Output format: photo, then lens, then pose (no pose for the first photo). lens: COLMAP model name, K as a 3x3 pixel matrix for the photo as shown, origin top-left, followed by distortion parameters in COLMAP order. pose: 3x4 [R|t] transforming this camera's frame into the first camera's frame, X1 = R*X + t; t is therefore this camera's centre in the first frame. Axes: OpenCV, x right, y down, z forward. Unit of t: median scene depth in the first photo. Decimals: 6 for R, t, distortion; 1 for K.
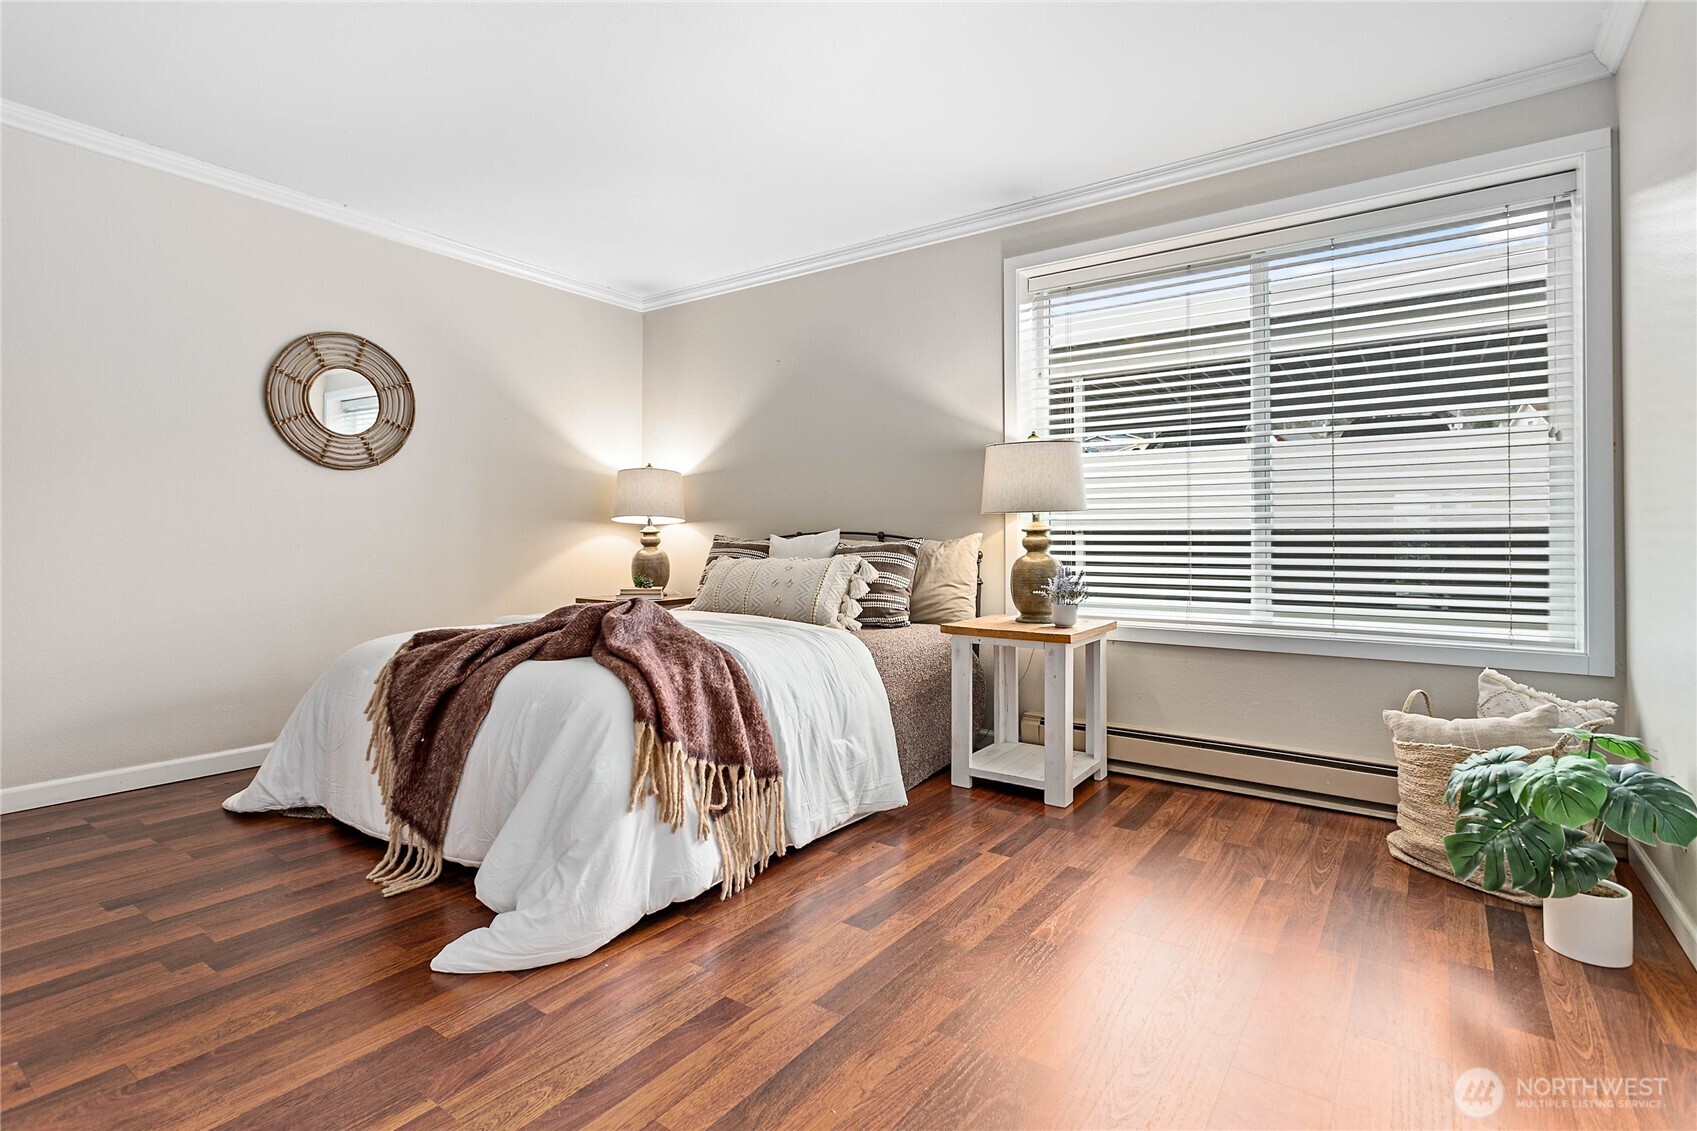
lens RADIAL K [[804.4, 0, 848.9], [0, 804.4, 553.4], [0, 0, 1]] dist [0.002438, -0.000097]
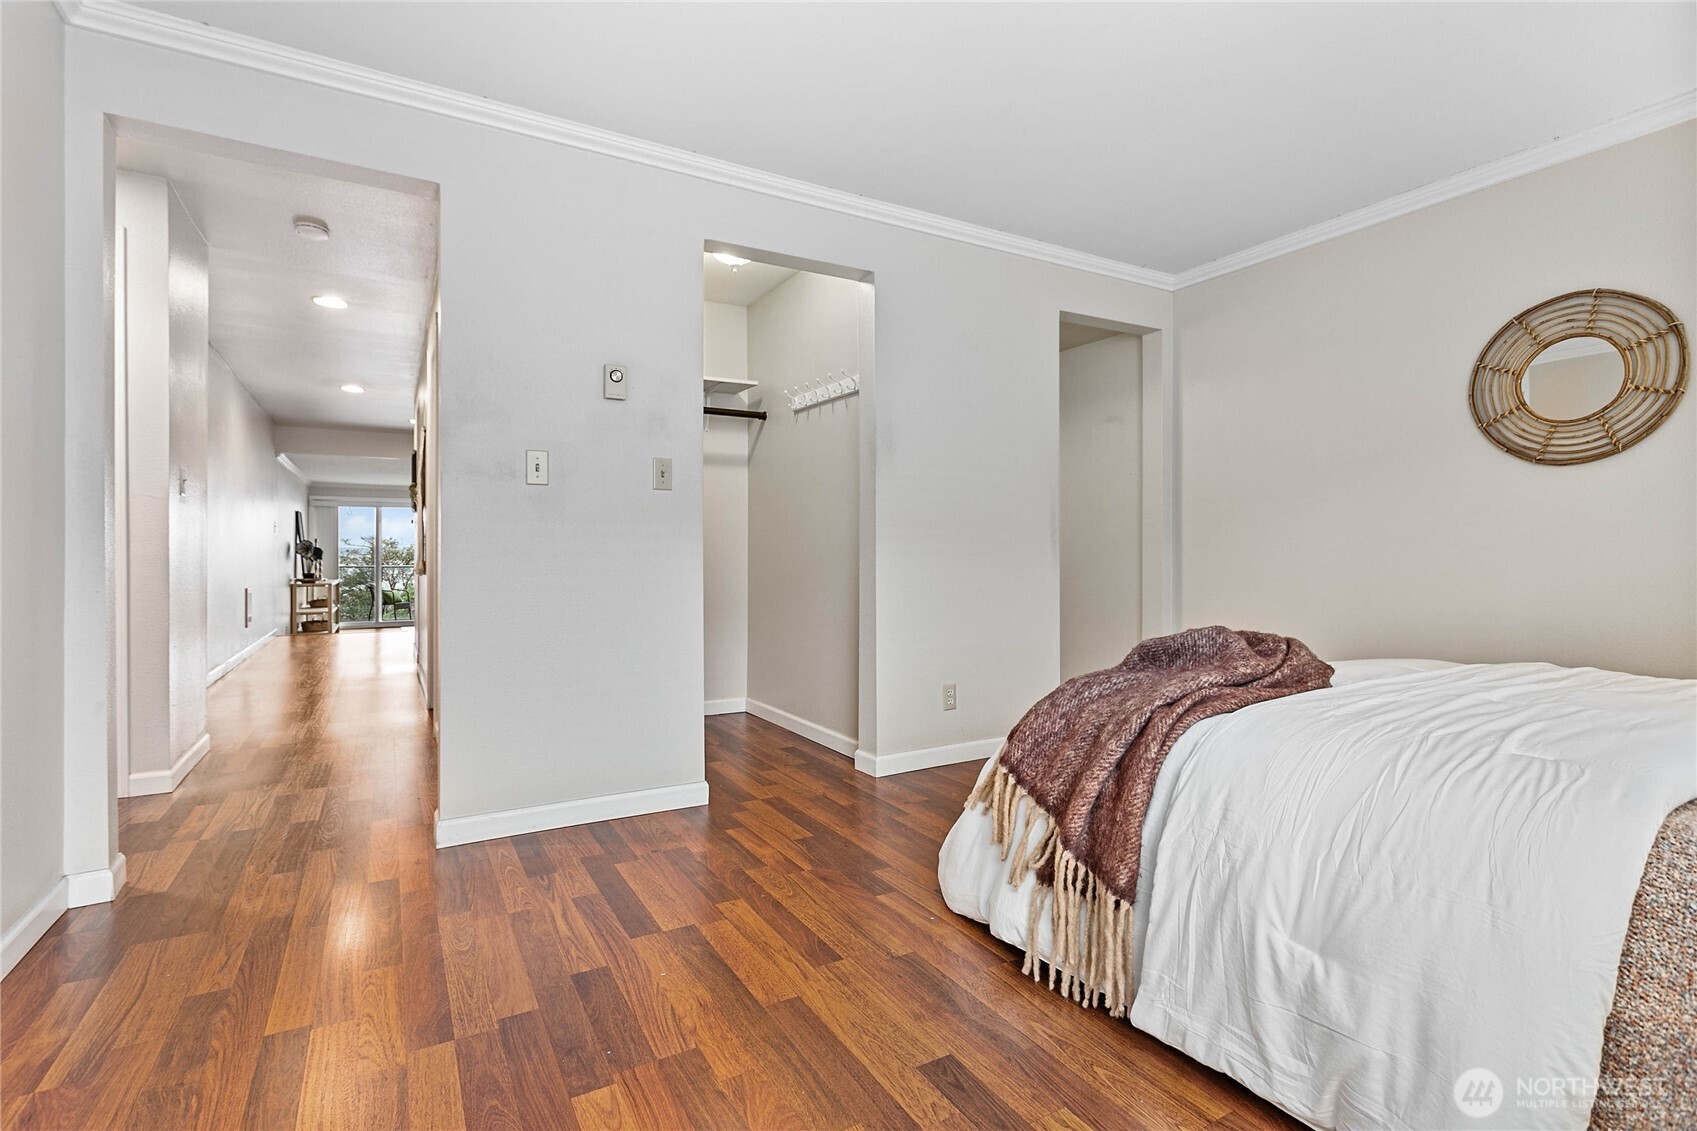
lens RADIAL K [[804.4, 0, 848.9], [0, 804.4, 553.4], [0, 0, 1]] dist [0.002438, -0.000097]
pose [[-0.413034, -0.005661, -0.910698, 0.425979], [-0.010816, 0.999941, -0.001310, -0.006621], [0.910651, 0.009309, -0.413071, 0.718359]]
